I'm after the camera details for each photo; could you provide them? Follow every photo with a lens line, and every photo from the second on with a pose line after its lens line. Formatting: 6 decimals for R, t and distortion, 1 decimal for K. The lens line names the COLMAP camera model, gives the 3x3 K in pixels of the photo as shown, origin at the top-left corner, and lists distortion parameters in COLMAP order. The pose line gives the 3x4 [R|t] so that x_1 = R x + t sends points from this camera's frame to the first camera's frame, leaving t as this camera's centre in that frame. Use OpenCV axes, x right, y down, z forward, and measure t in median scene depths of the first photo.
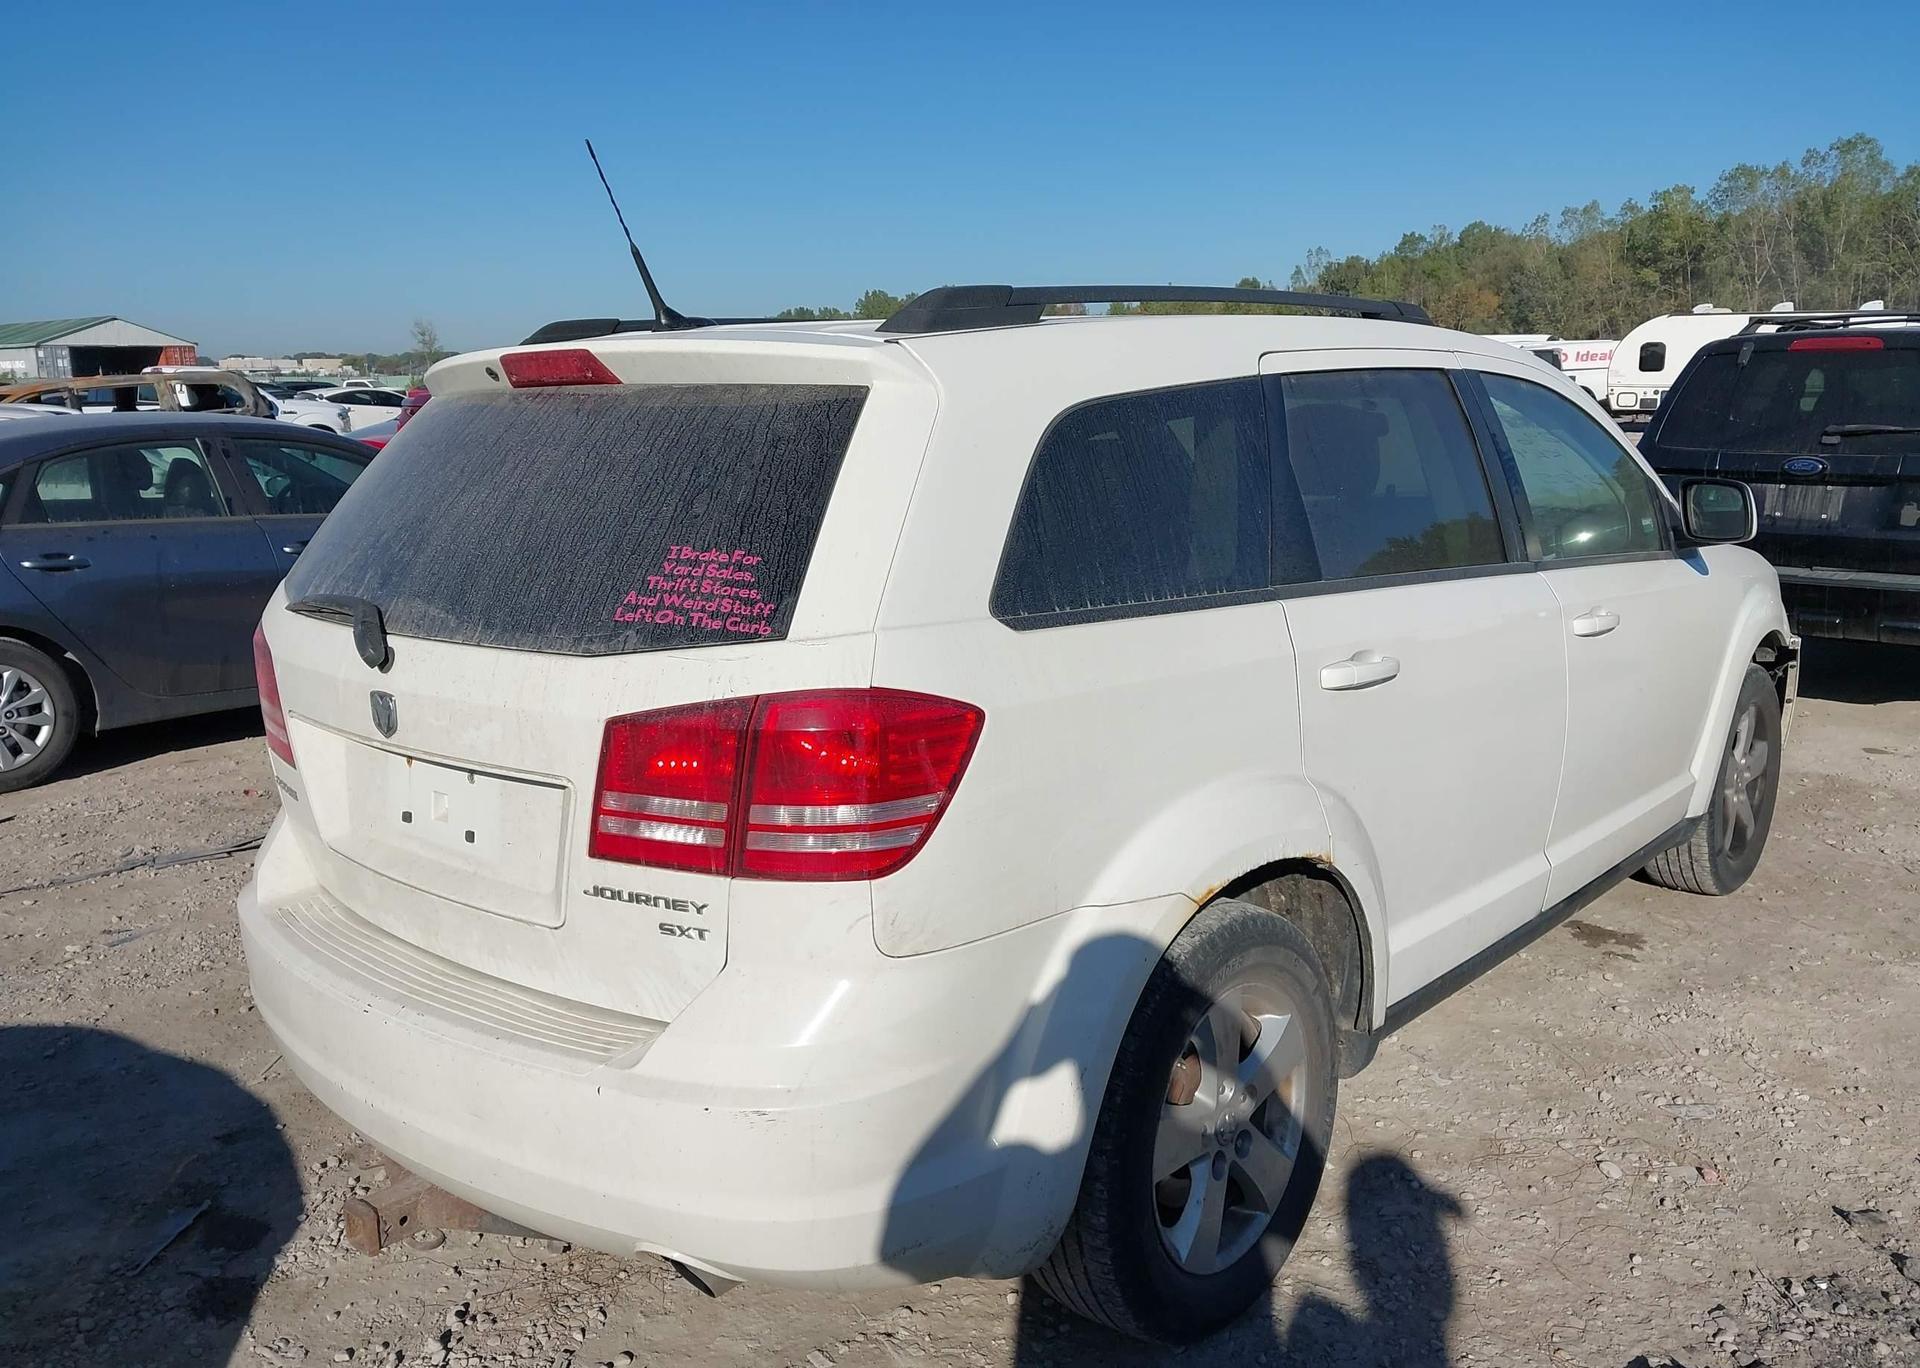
lens RADIAL K [[1529.1, 0, 955.2], [0, 1529.1, 696.3], [0, 0, 1]] dist [0.036182, -0.039143]
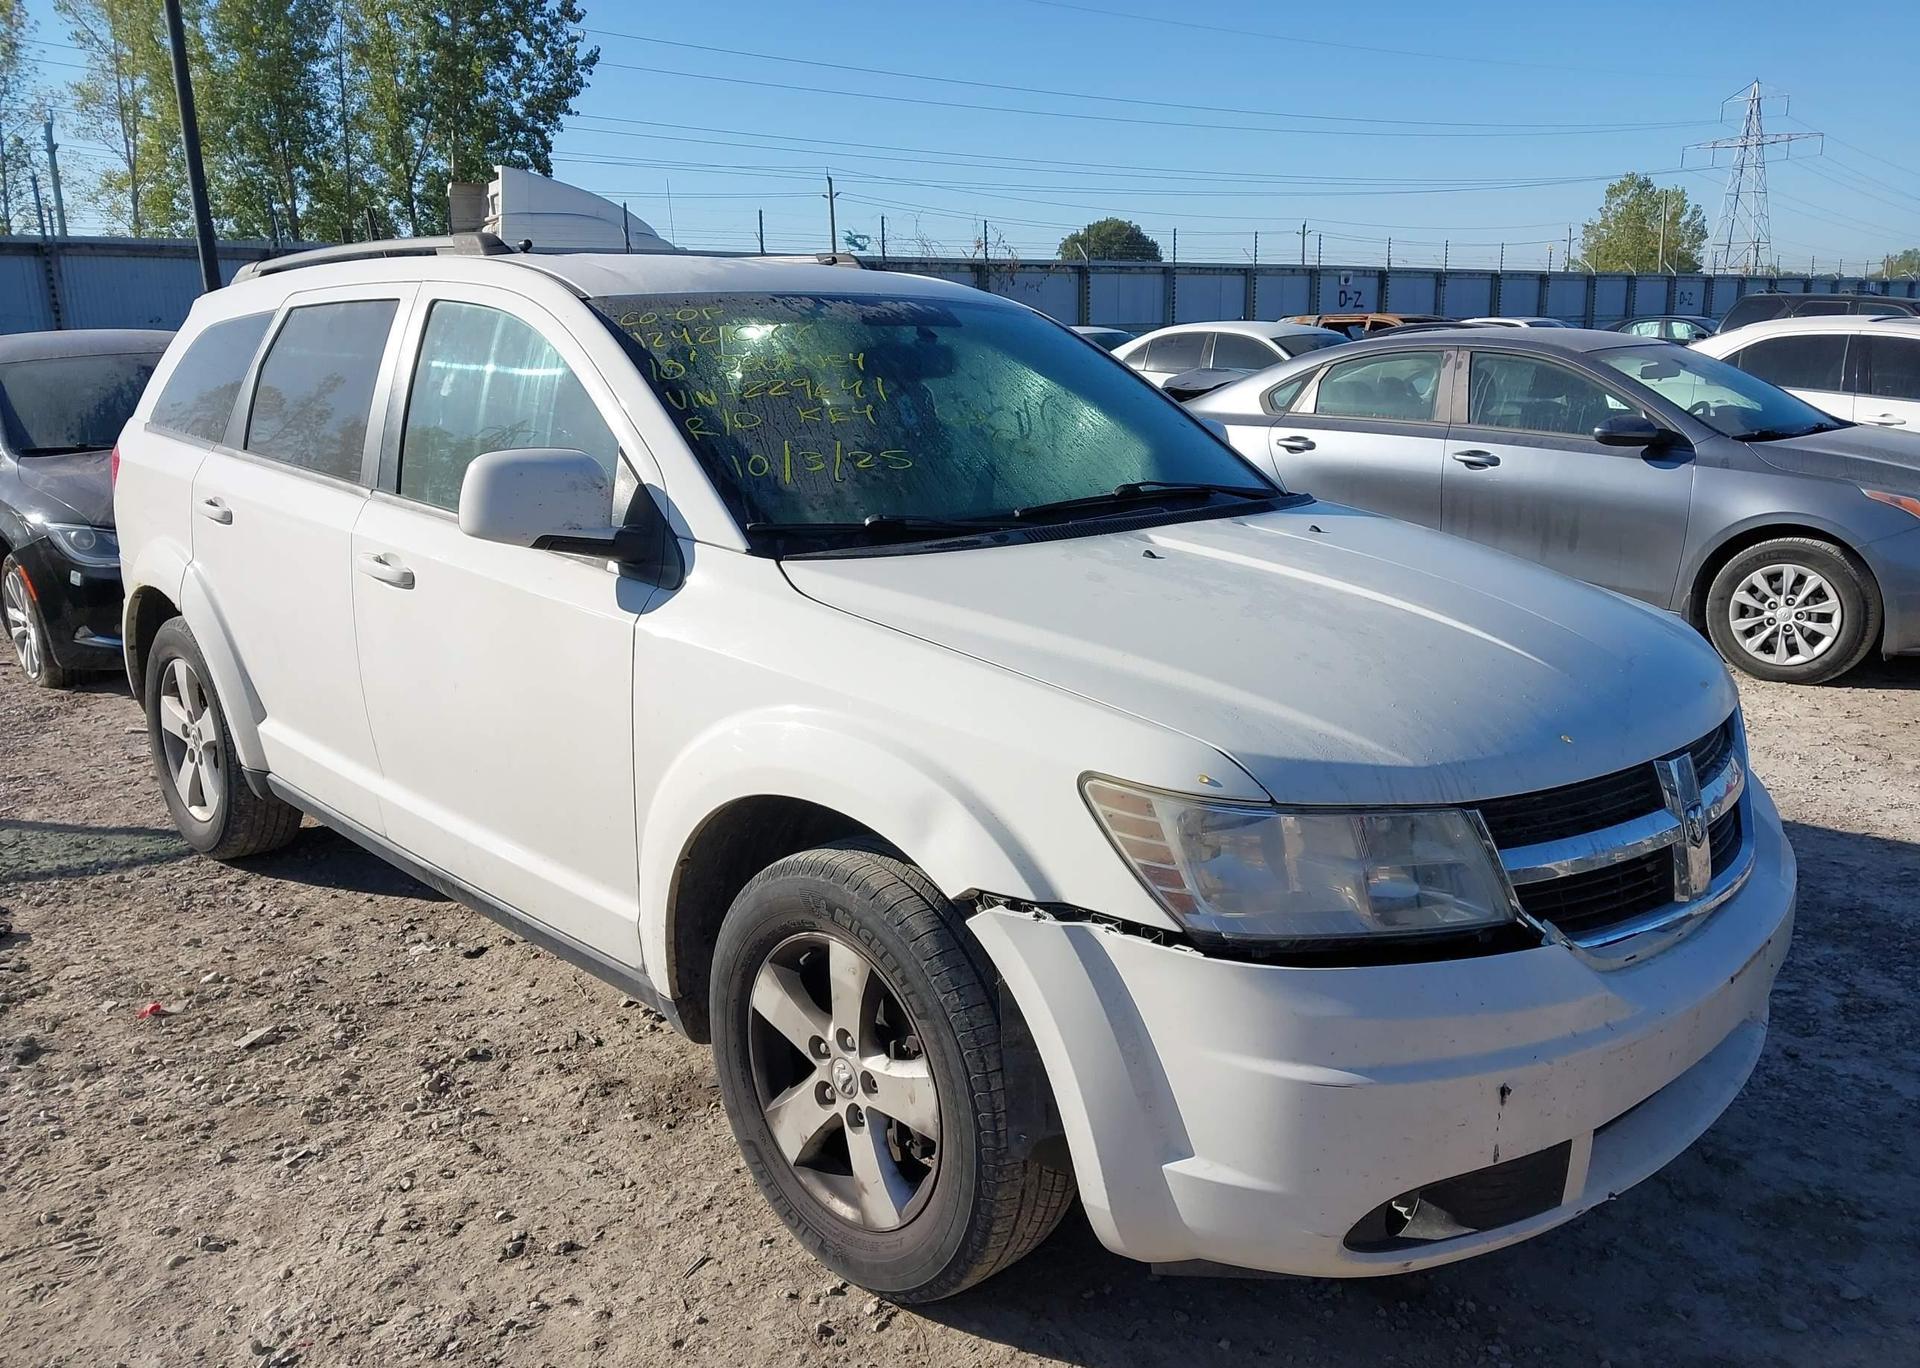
lens RADIAL K [[1529.1, 0, 960.4], [0, 1529.1, 686.5], [0, 0, 1]] dist [0.036182, -0.039143]
pose [[-0.083106, 0.237963, -0.967712, 2.146420], [-0.186724, 0.950154, 0.249681, -0.456412], [0.978891, 0.201445, -0.034530, 2.269526]]
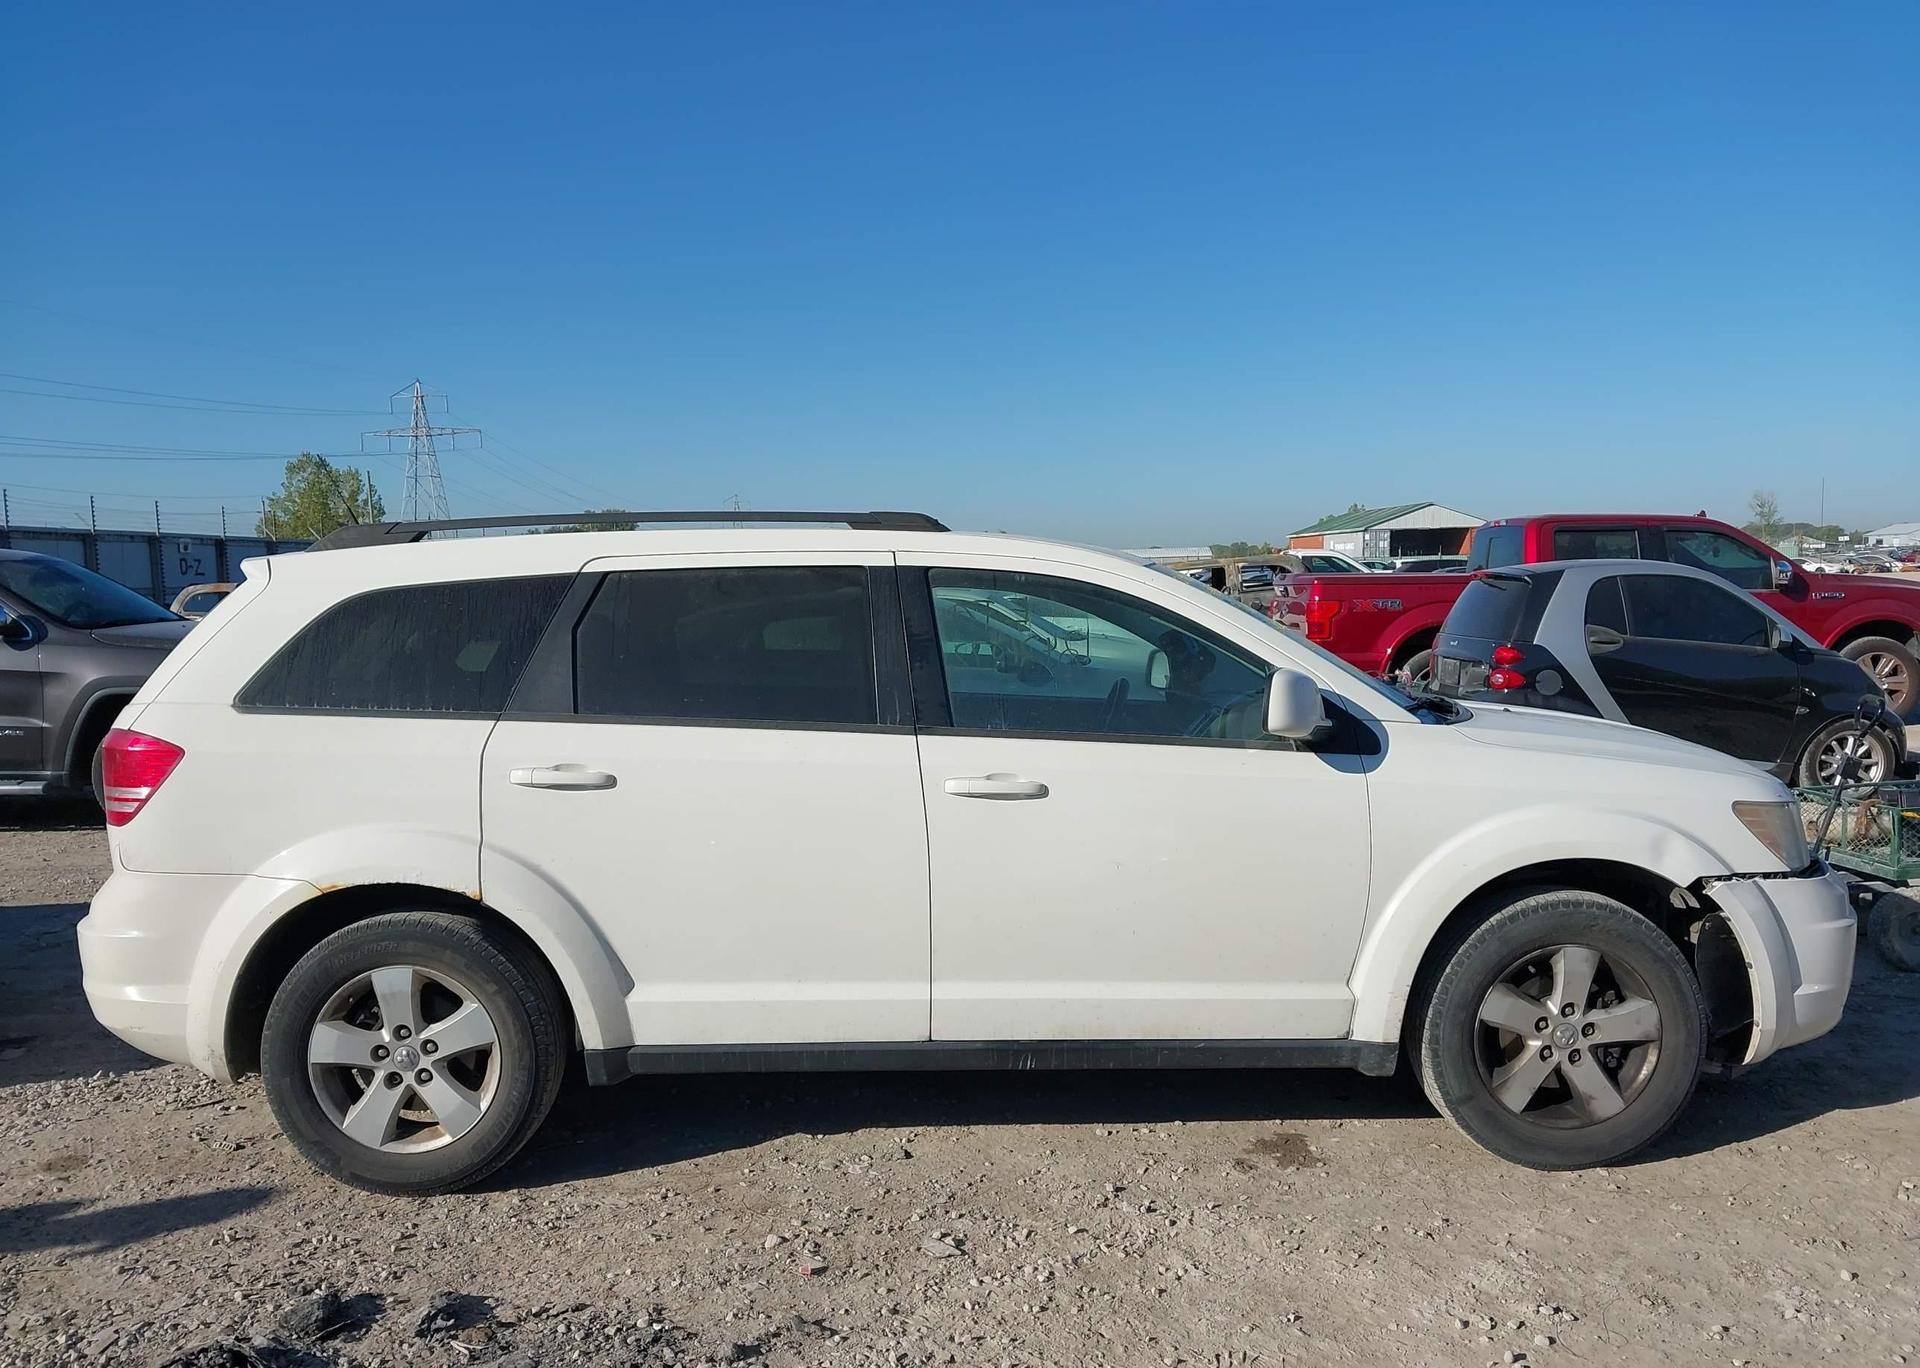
lens RADIAL K [[1529.1, 0, 955.7], [0, 1529.1, 679.5], [0, 0, 1]] dist [0.036182, -0.039143]
pose [[0.673720, 0.048872, -0.737369, 1.965447], [-0.138009, 0.988577, -0.060573, -0.088482], [0.725986, 0.142573, 0.672769, 0.376710]]
